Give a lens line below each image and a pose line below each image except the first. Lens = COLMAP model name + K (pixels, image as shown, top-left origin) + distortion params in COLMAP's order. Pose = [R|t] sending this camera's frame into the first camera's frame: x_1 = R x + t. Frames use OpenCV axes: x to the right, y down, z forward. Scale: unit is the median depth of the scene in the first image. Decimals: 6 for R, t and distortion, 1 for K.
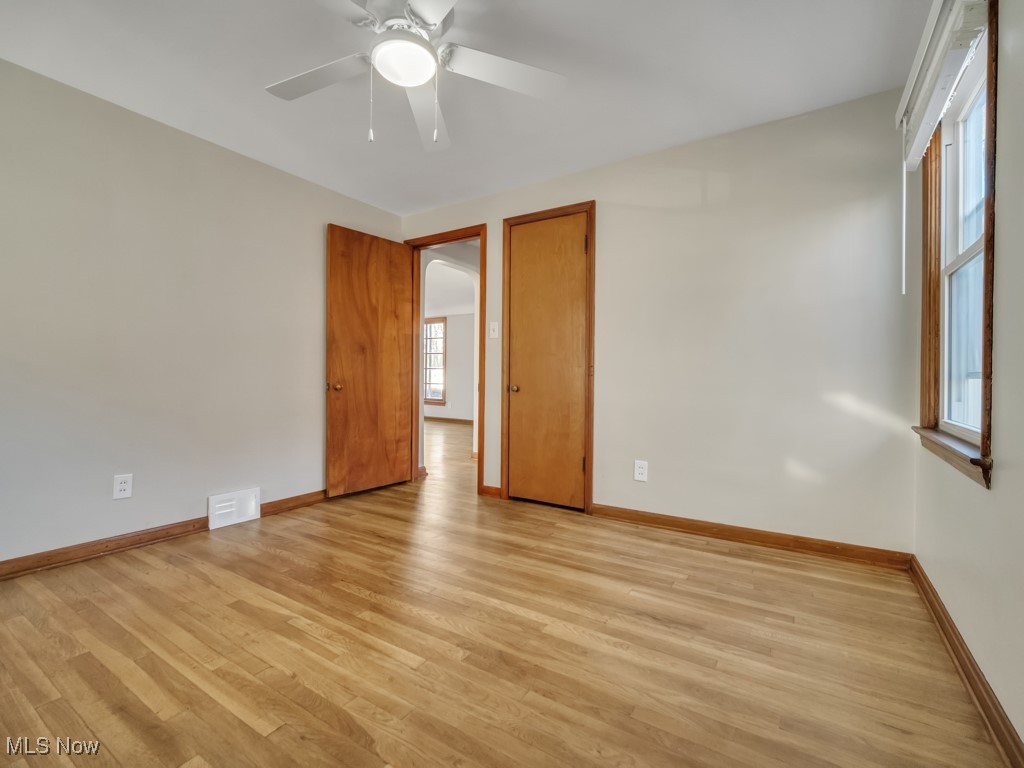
lens RADIAL K [[462.1, 0, 510.7], [0, 462.1, 376.9], [0, 0, 1]] dist [-0.001663, -0.000307]
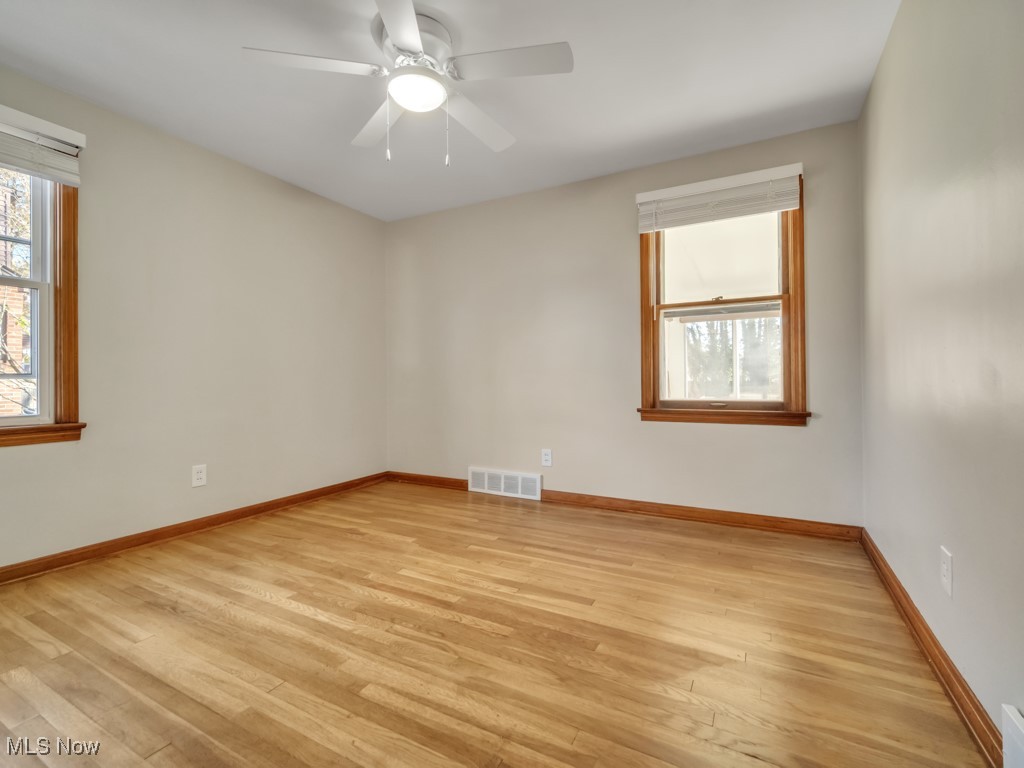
lens RADIAL K [[462.1, 0, 510.7], [0, 462.1, 376.9], [0, 0, 1]] dist [-0.001663, -0.000307]
pose [[-0.997046, 0.000739, -0.076797, -0.381885], [0.001144, 0.999986, -0.005236, 0.005416], [0.076792, -0.005308, -0.997033, 2.187098]]
